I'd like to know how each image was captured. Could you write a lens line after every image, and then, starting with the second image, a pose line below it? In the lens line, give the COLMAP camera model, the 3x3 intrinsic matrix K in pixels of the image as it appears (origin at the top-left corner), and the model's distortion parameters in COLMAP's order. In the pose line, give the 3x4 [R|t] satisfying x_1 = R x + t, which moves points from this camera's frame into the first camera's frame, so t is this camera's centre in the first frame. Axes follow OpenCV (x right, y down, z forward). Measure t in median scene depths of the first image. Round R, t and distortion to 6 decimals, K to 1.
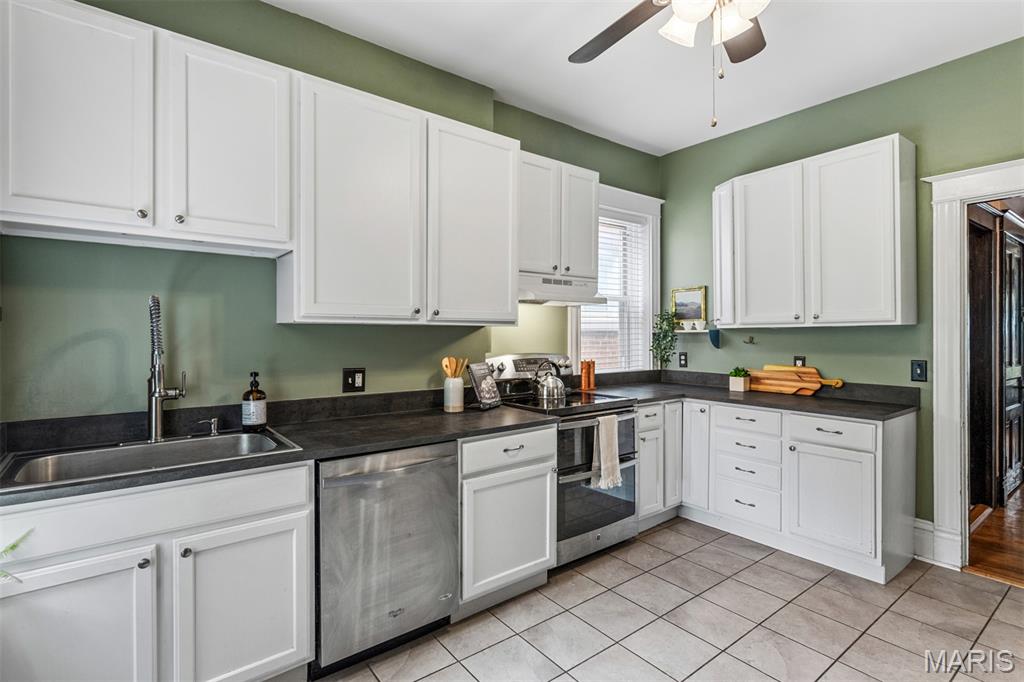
lens RADIAL K [[493.6, 0, 504.4], [0, 493.6, 334.3], [0, 0, 1]] dist [-0.003211, 0.001205]
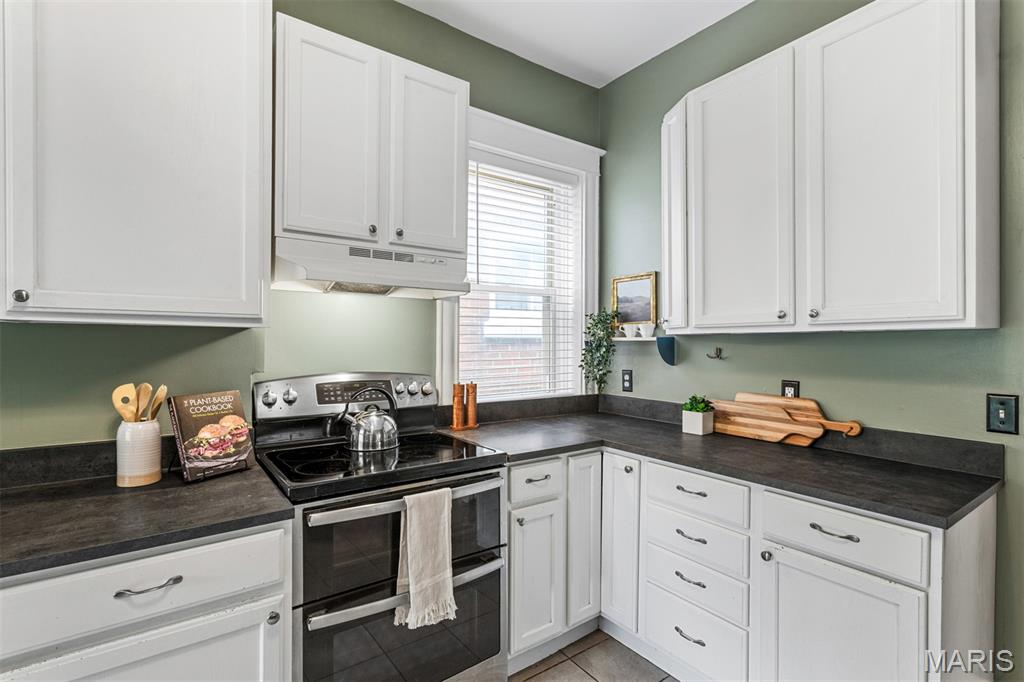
lens RADIAL K [[493.6, 0, 519.4], [0, 493.6, 342.5], [0, 0, 1]] dist [-0.003211, 0.001205]
pose [[0.999971, 0.005862, -0.004860, 0.276446], [-0.005859, 0.999983, 0.000661, -0.001061], [0.004863, -0.000633, 0.999988, 0.403184]]
